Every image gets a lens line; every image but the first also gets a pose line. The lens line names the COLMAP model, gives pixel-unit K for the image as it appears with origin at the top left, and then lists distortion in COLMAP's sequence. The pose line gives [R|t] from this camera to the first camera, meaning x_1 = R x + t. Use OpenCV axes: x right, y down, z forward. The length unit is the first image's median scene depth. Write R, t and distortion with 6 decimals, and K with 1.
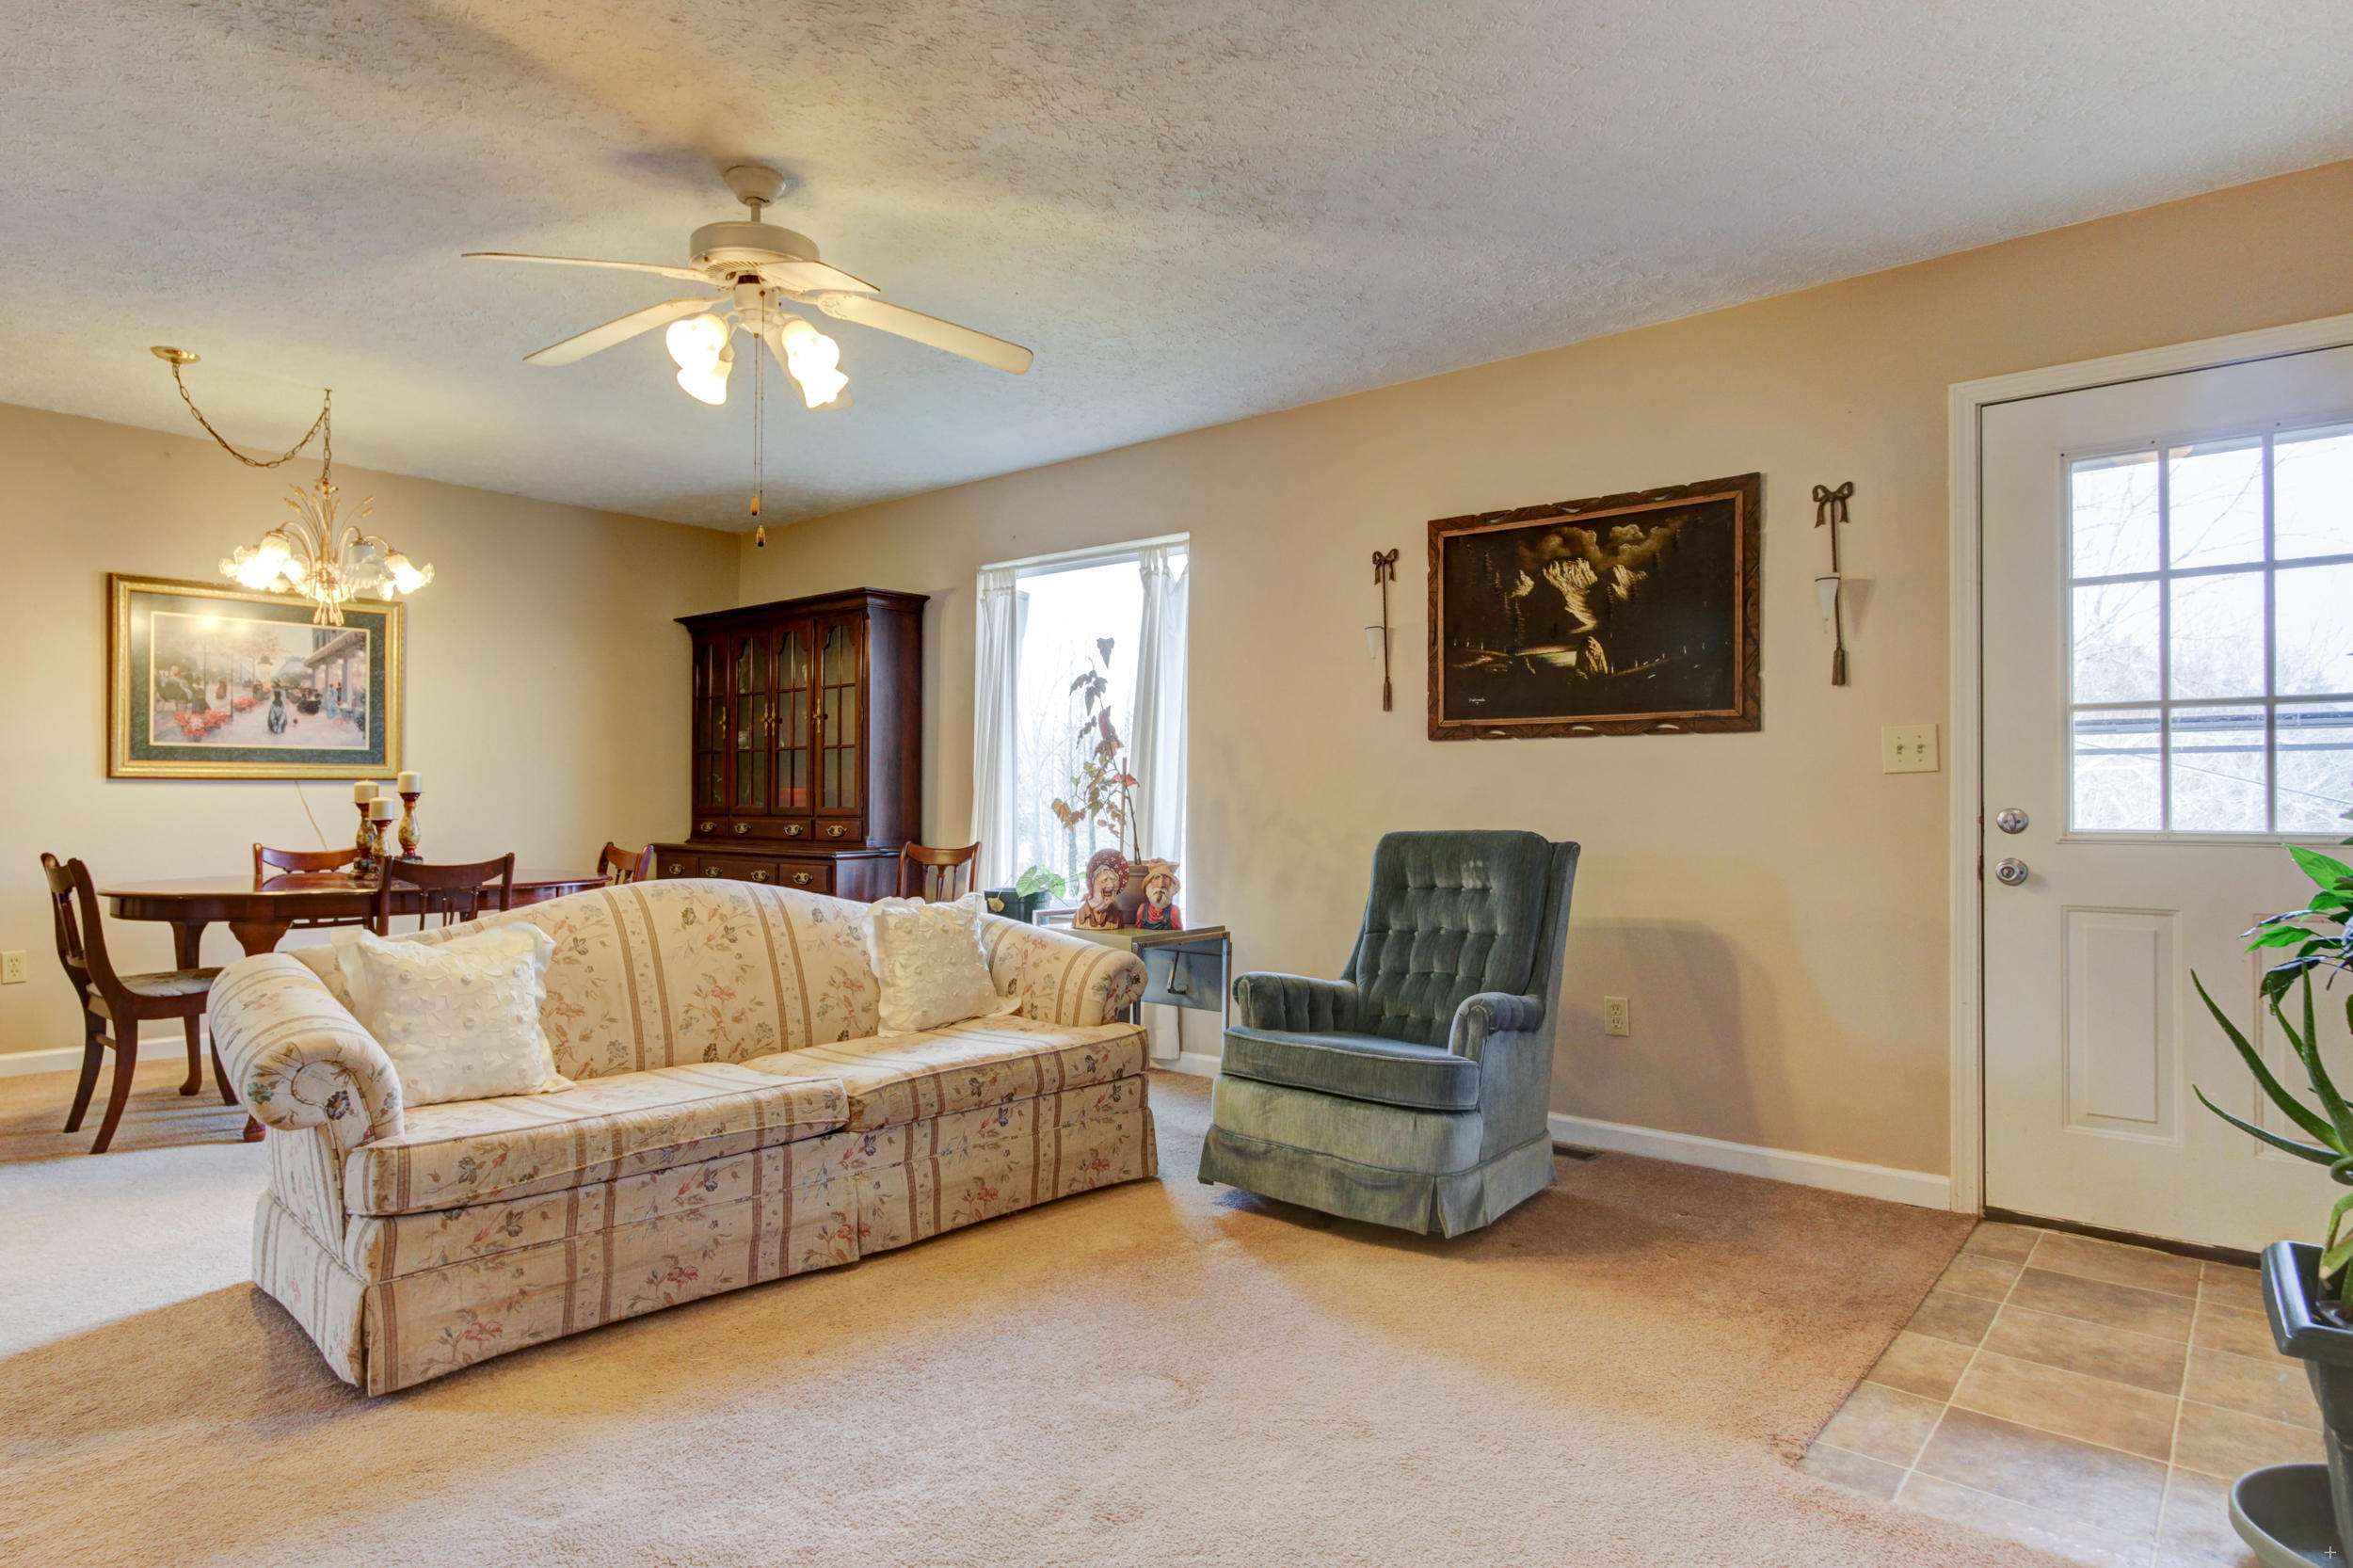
lens RADIAL K [[1298.0, 0, 1161.0], [0, 1298.0, 788.6], [0, 0, 1]] dist [-0.007417, -0.001416]
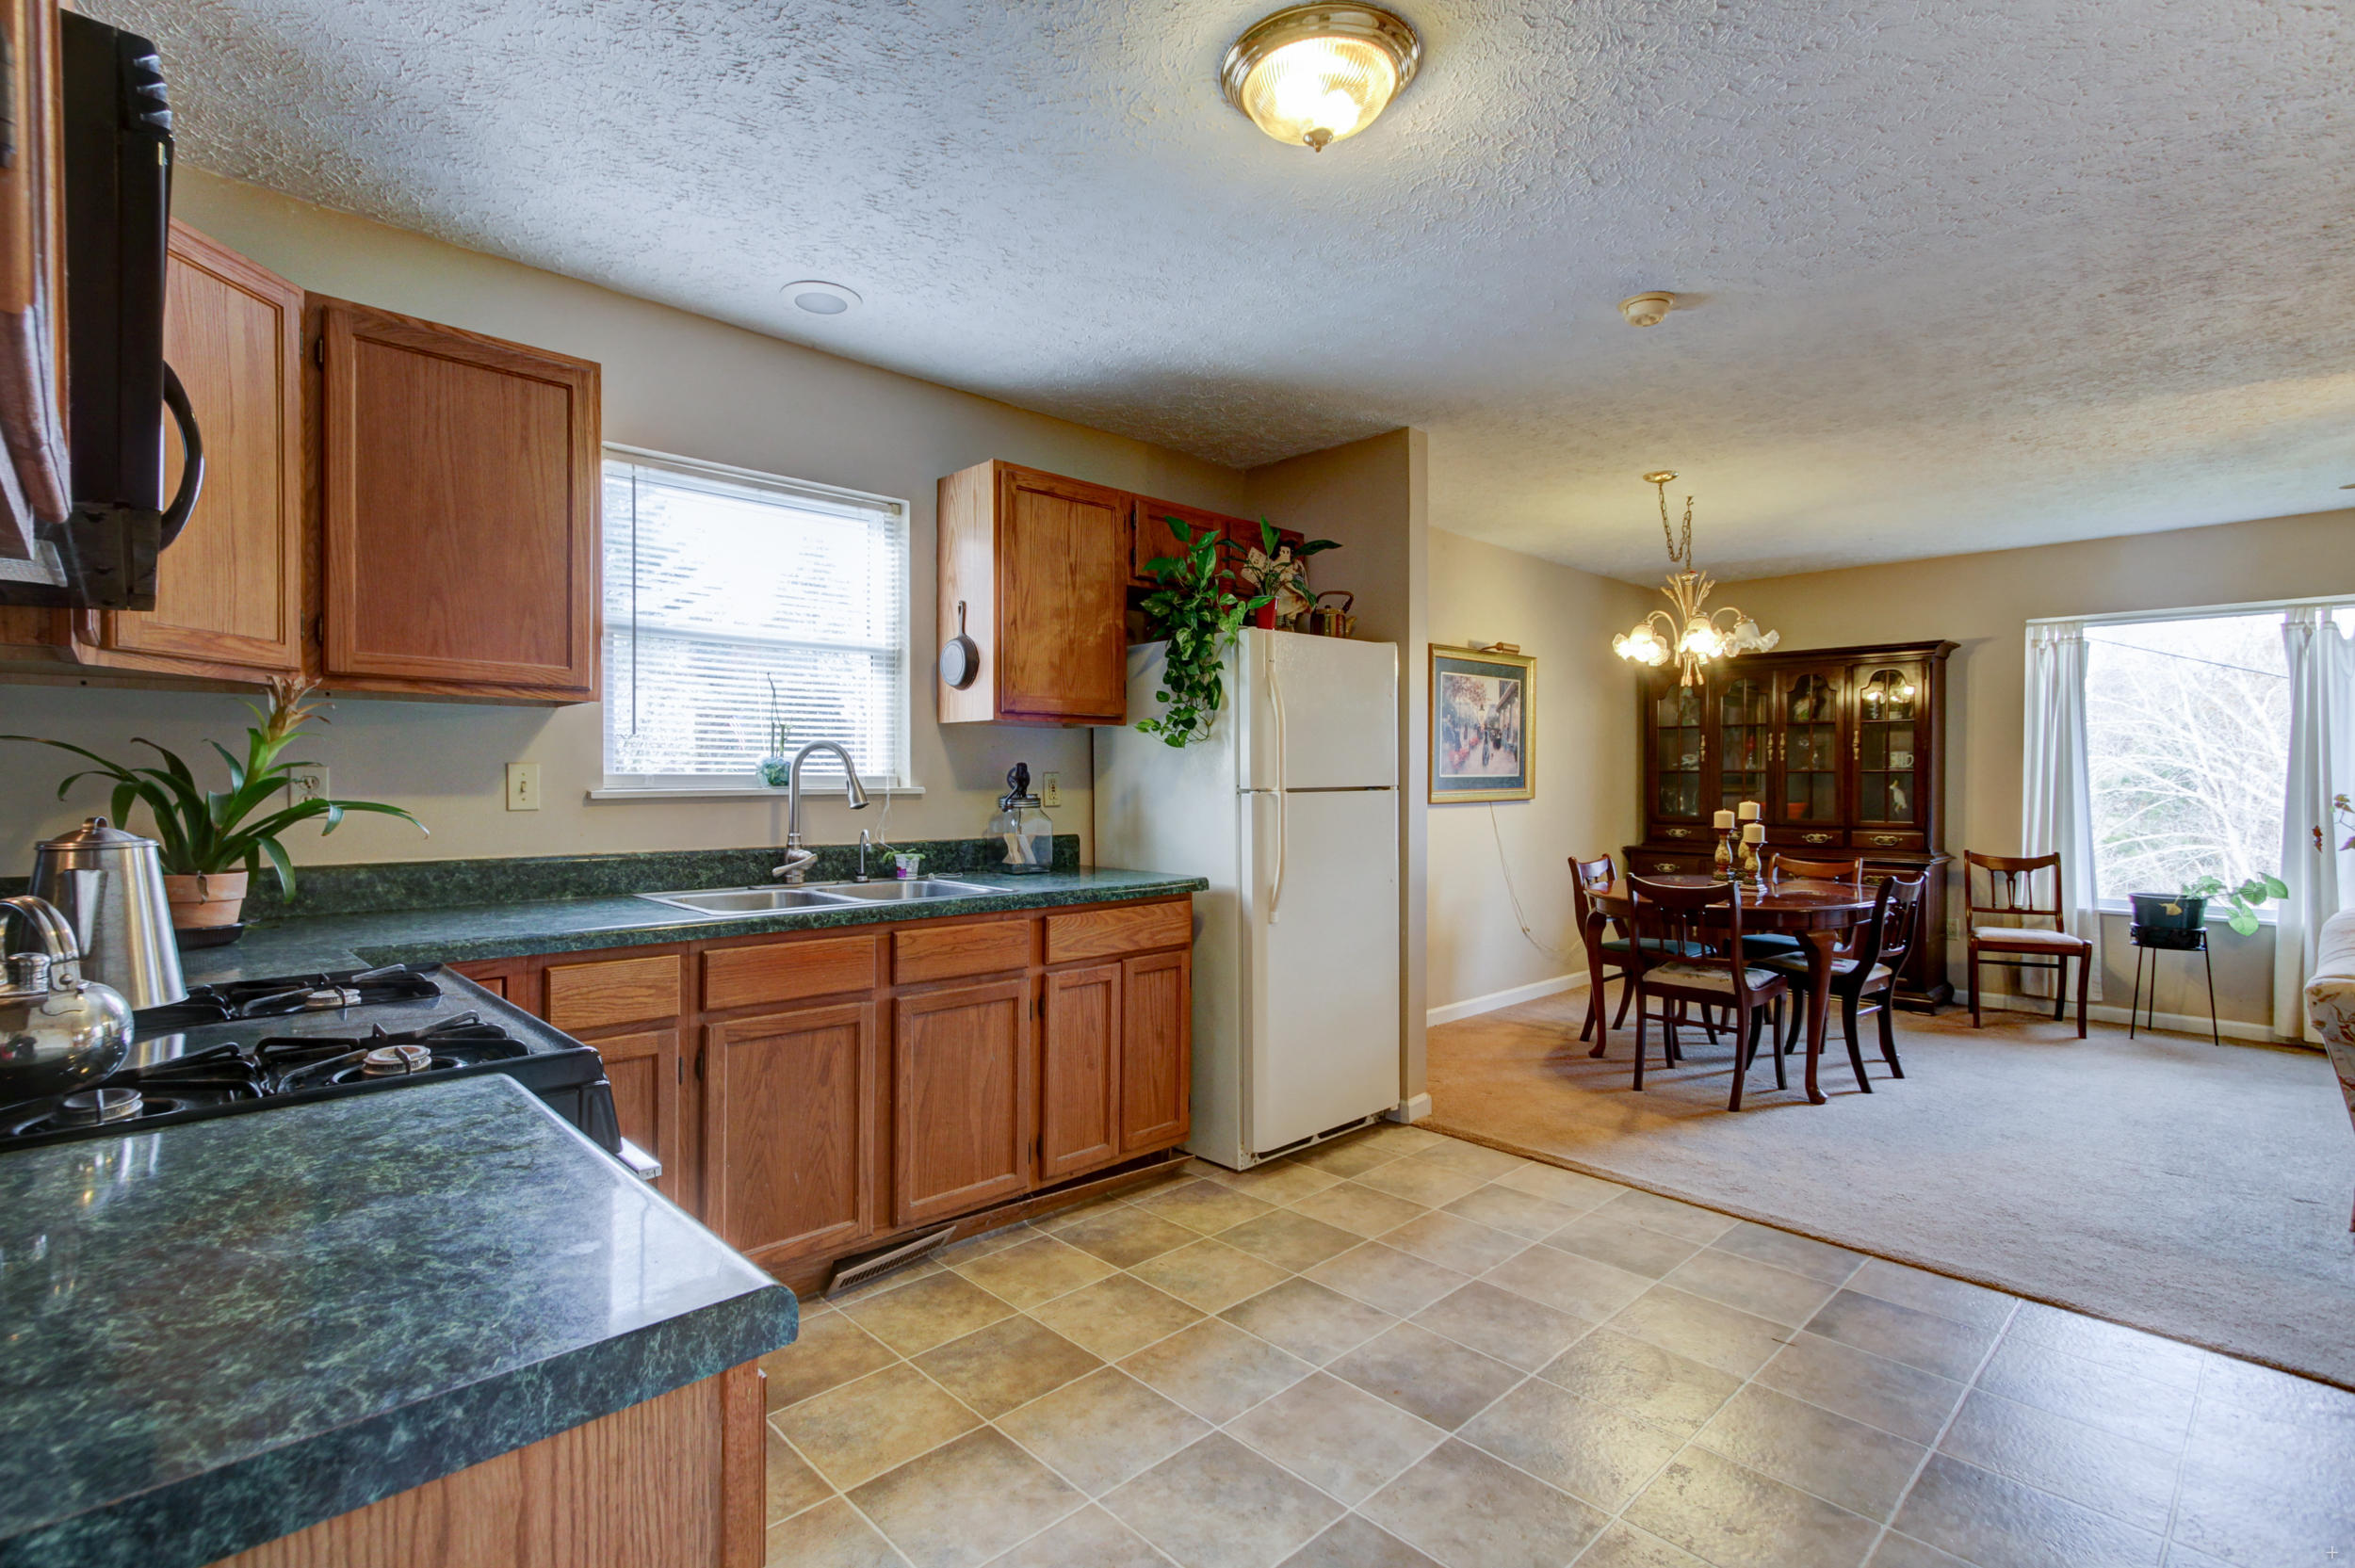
lens RADIAL K [[1087.8, 0, 1146.3], [0, 1087.8, 787.3], [0, 0, 1]] dist [-0.000649, 0.001806]
pose [[0.993410, -0.002082, -0.114592, -1.120014], [0.004149, 0.999833, 0.017805, -0.052150], [0.114536, -0.018163, 0.993253, -0.110993]]
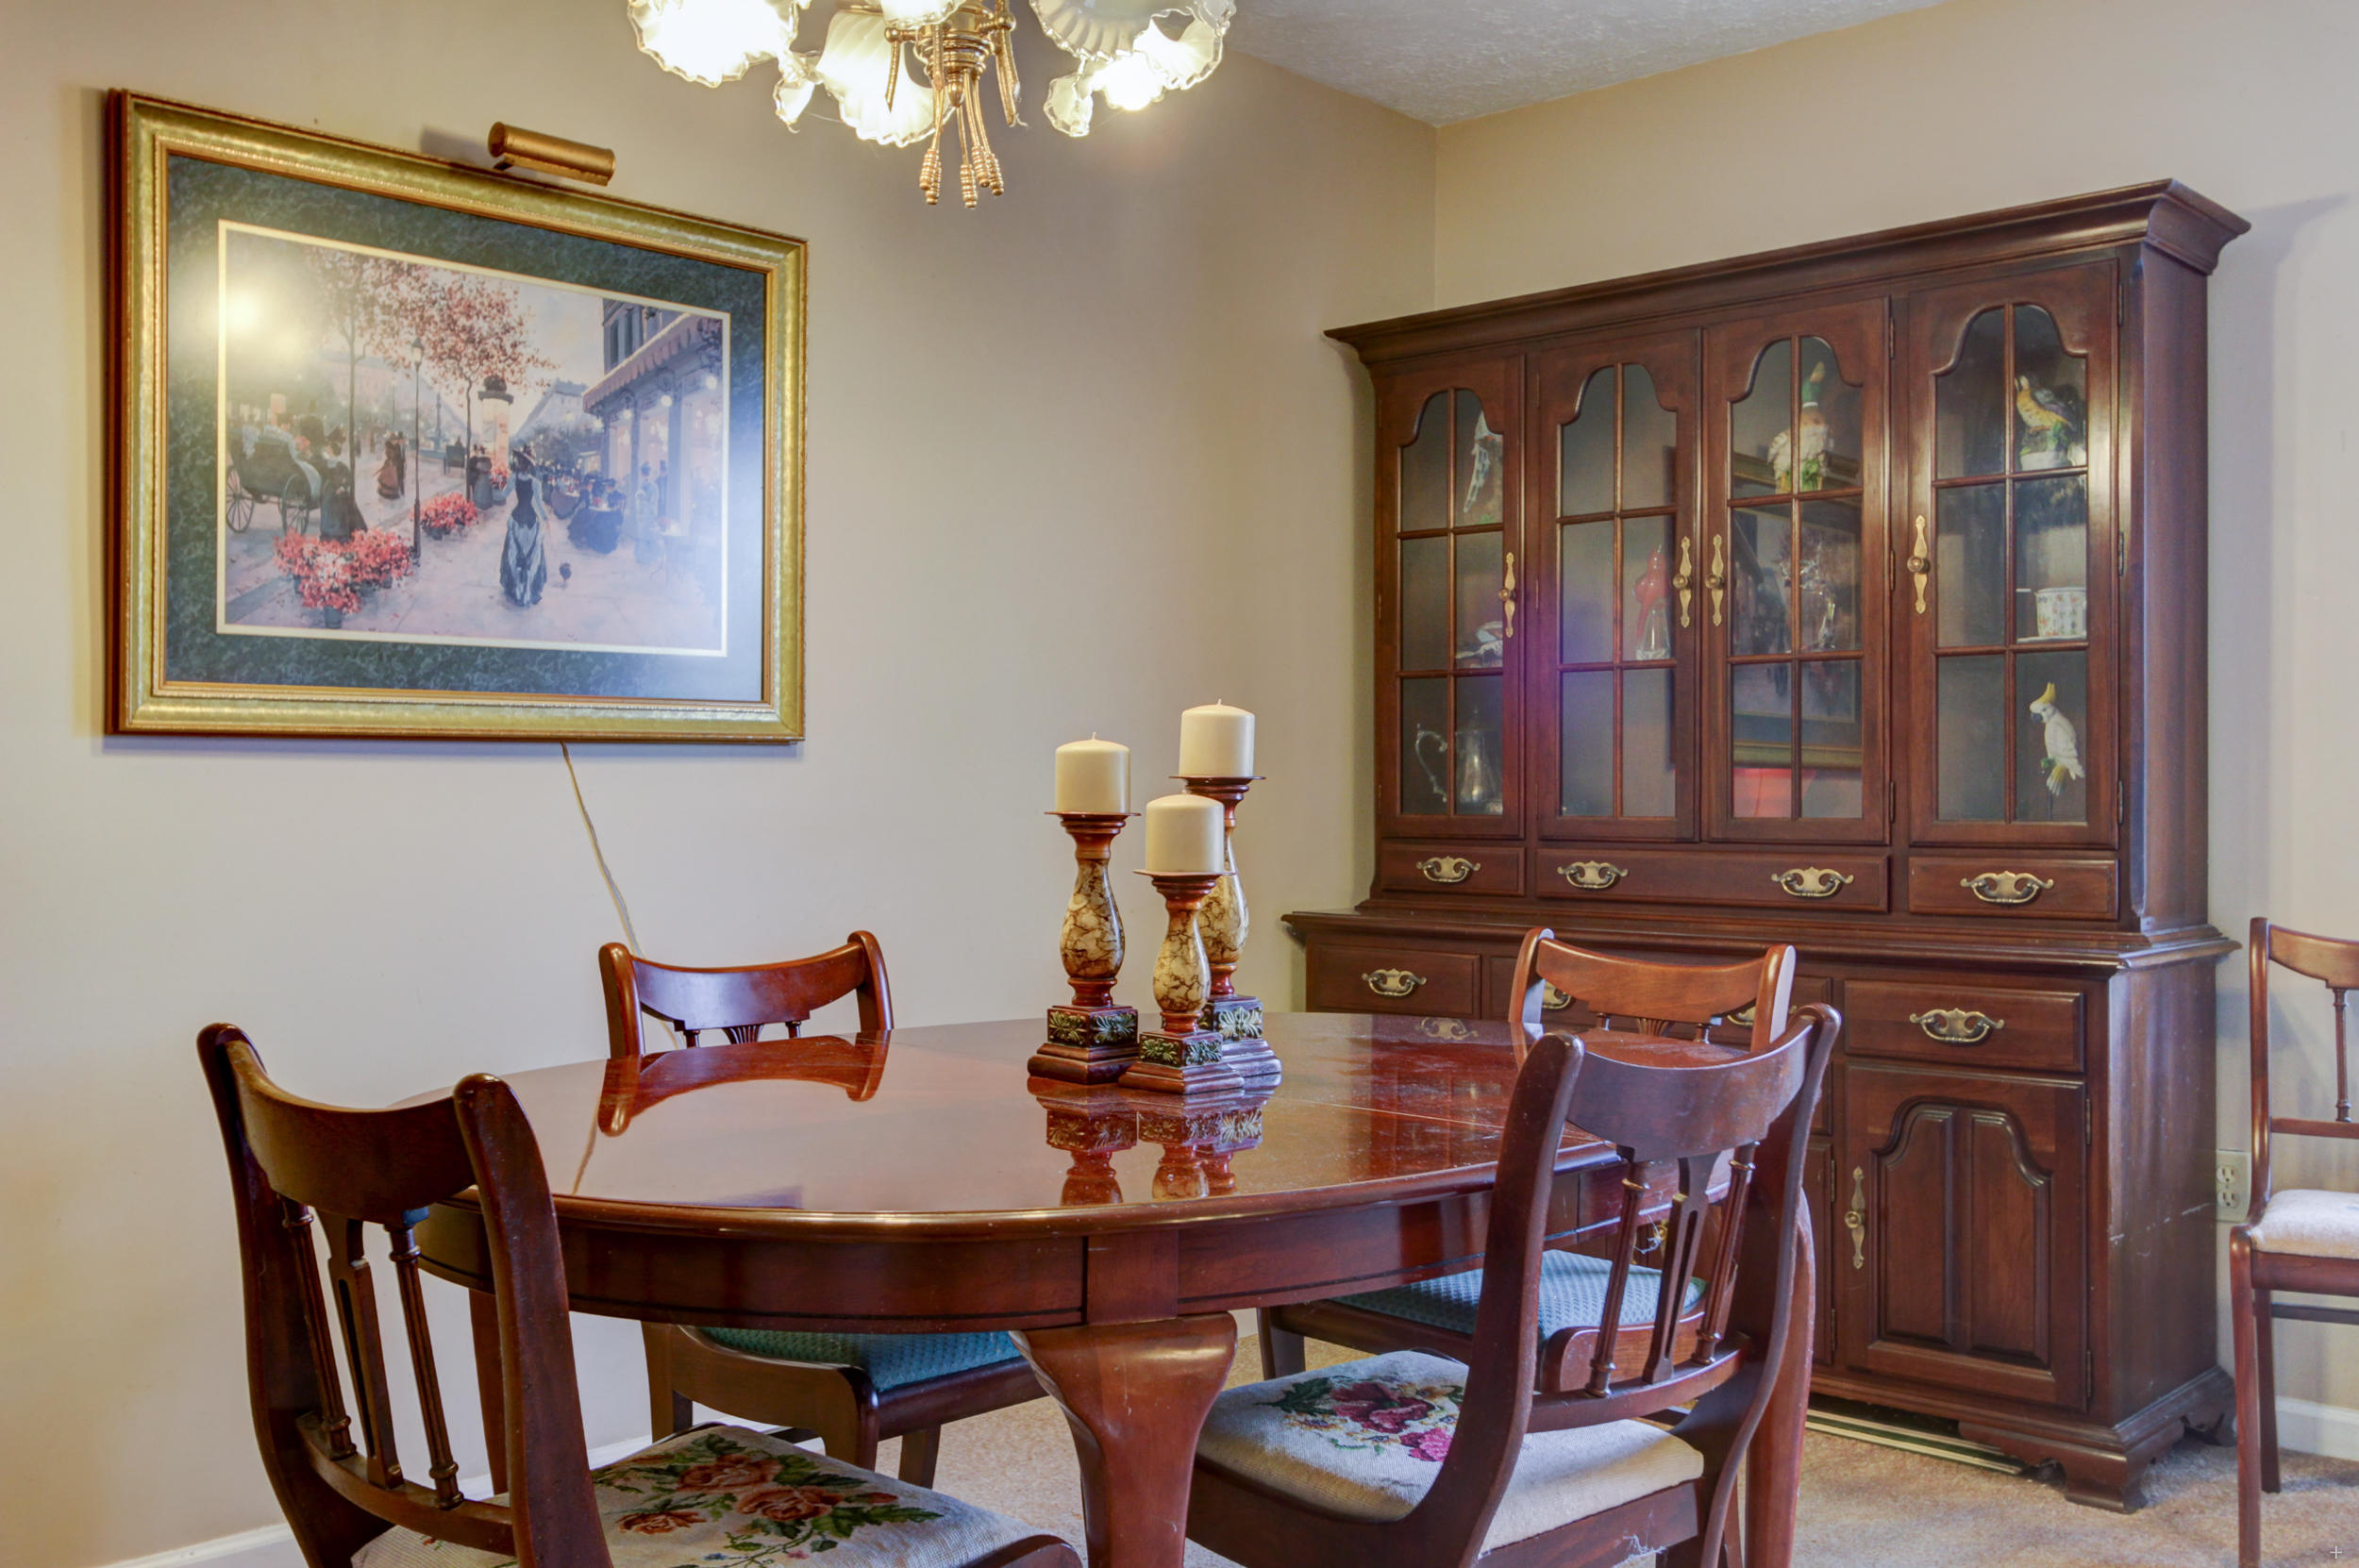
lens RADIAL K [[2188.3, 0, 1182.9], [0, 2188.3, 776.9], [0, 0, 1]] dist [-0.006547, 0.000000]
pose [[0.998965, -0.001692, -0.045446, -0.610802], [0.001700, 0.999999, 0.000134, 0.002935], [0.045445, -0.000211, 0.998967, 0.549685]]
